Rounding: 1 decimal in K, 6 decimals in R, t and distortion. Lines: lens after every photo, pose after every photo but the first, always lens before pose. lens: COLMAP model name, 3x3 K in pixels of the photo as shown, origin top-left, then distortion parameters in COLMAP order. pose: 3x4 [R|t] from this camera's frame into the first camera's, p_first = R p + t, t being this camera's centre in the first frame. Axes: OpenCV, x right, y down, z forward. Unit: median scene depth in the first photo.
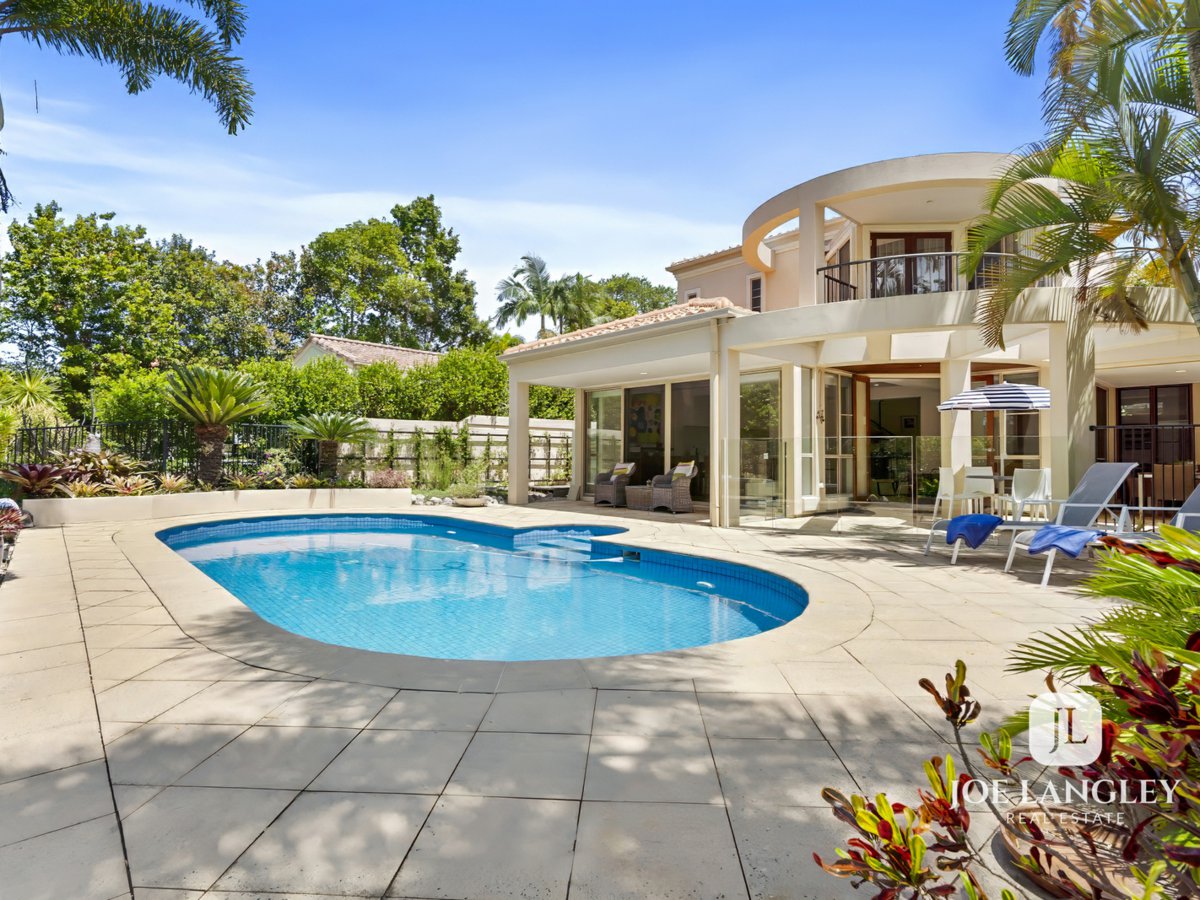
lens RADIAL K [[606.5, 0, 600.0], [0, 606.5, 450.0], [0, 0, 1]] dist [-0.003301, -0.000311]
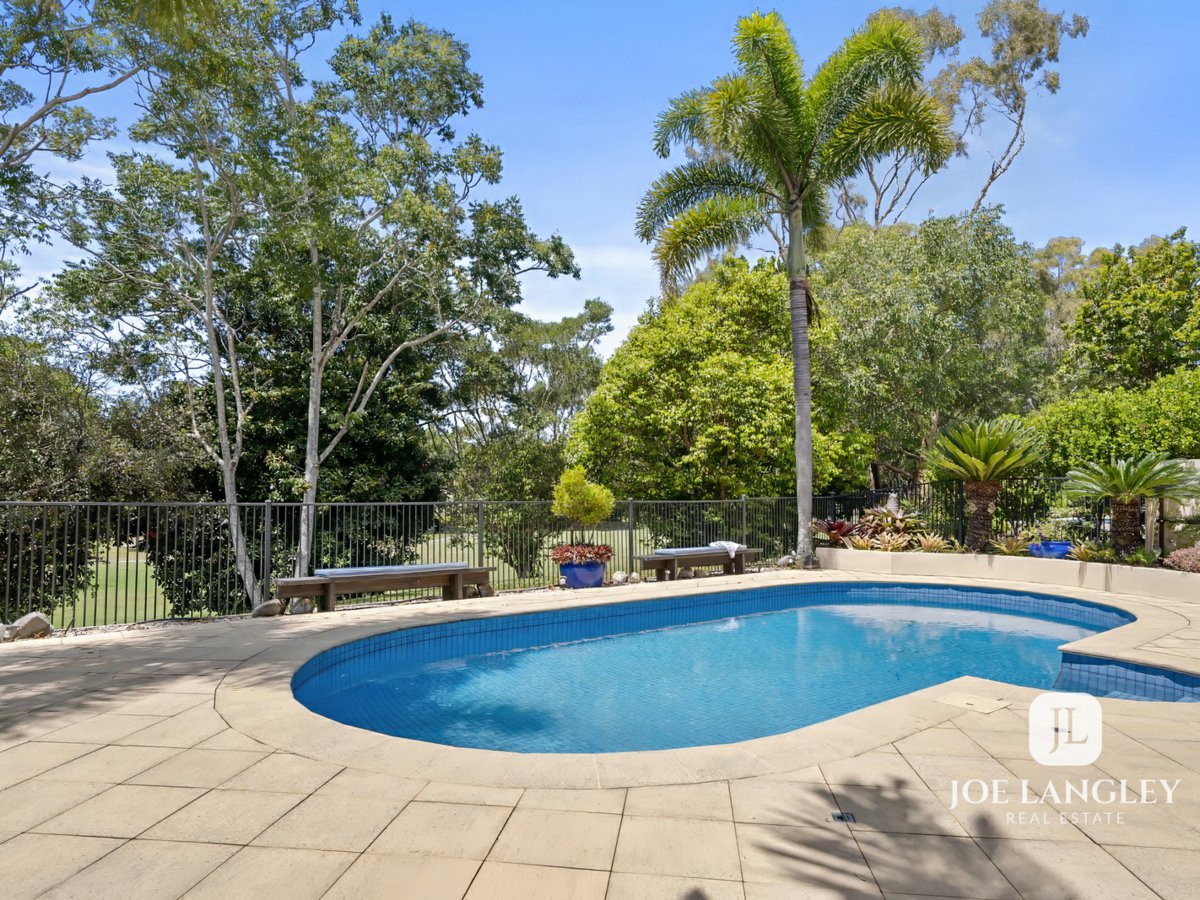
lens RADIAL K [[694.9, 0, 600.0], [0, 694.9, 450.0], [0, 0, 1]] dist [0.001554, 0.000722]
pose [[-0.073533, -0.078966, -0.994162, 0.860205], [0.003763, 0.996831, -0.079457, -0.012393], [0.997286, -0.009584, -0.073003, 0.981562]]
